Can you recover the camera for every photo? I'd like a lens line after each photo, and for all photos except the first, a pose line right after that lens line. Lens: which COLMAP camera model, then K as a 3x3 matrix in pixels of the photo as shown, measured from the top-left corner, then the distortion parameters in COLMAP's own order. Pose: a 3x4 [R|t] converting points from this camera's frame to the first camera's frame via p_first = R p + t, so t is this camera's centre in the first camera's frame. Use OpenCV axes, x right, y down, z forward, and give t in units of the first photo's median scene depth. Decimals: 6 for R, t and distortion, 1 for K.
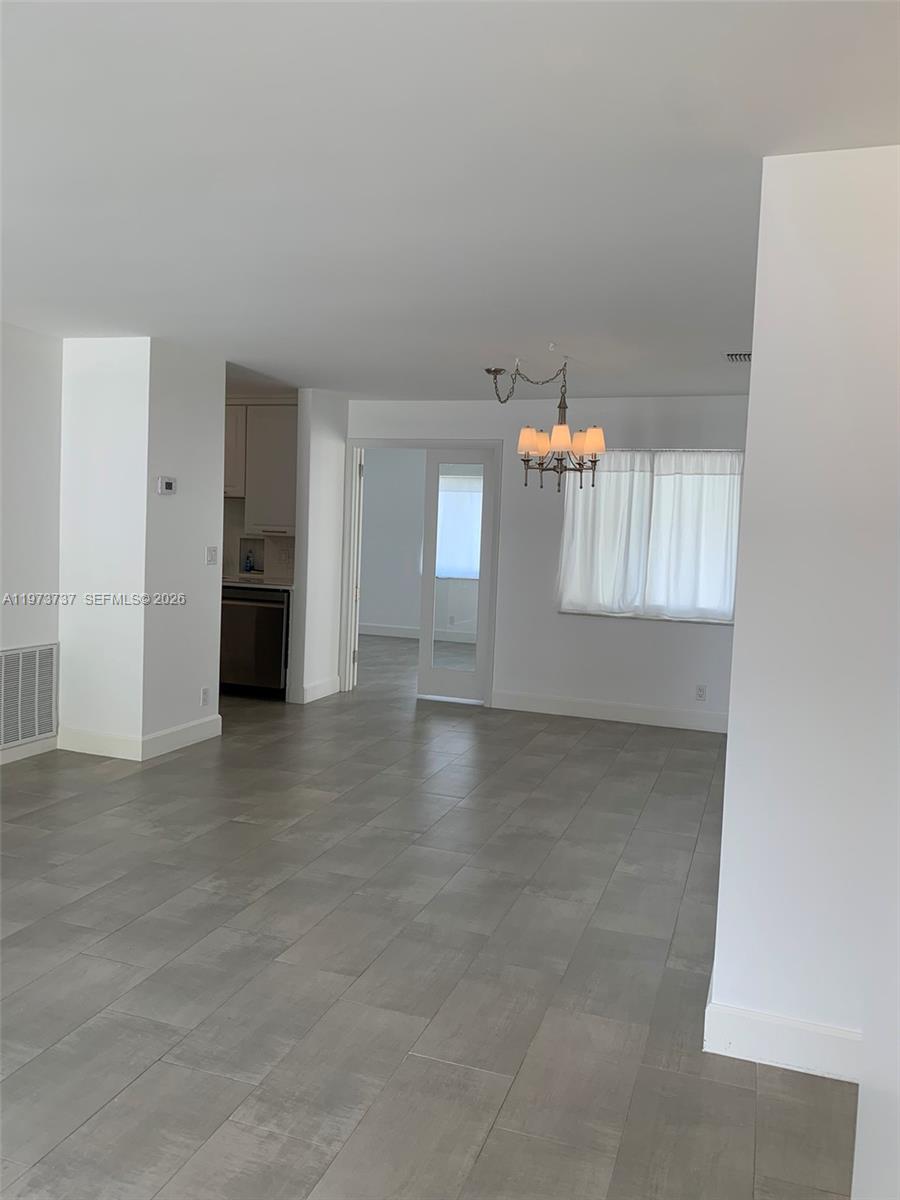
lens RADIAL K [[917.2, 0, 450.6], [0, 917.2, 591.4], [0, 0, 1]] dist [0.101667, -0.233457]
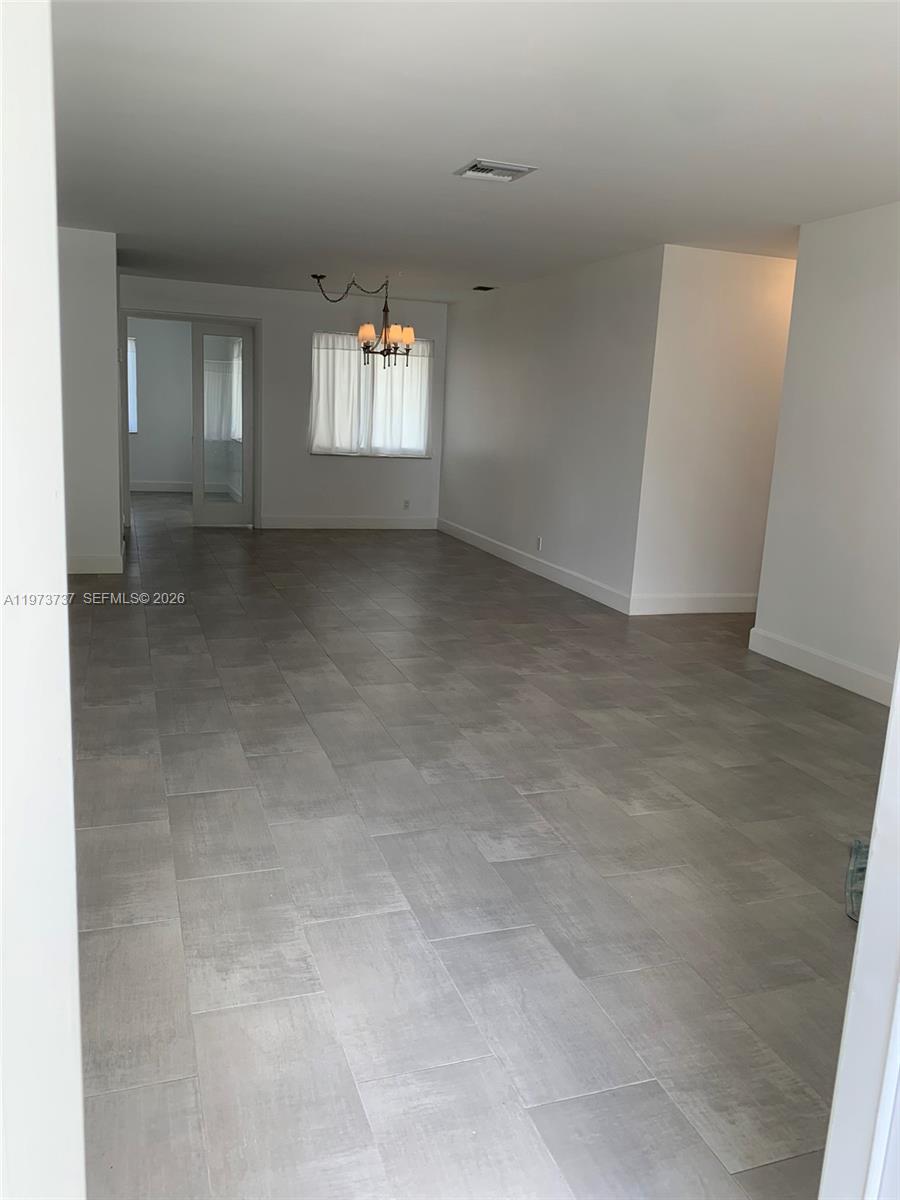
lens RADIAL K [[917.2, 0, 450.6], [0, 917.2, 591.4], [0, 0, 1]] dist [0.101667, -0.233457]
pose [[0.789145, -0.118877, 0.602593, -0.583847], [0.025386, 0.986566, 0.161381, 0.008846], [-0.613682, -0.112056, 0.781561, -0.229022]]
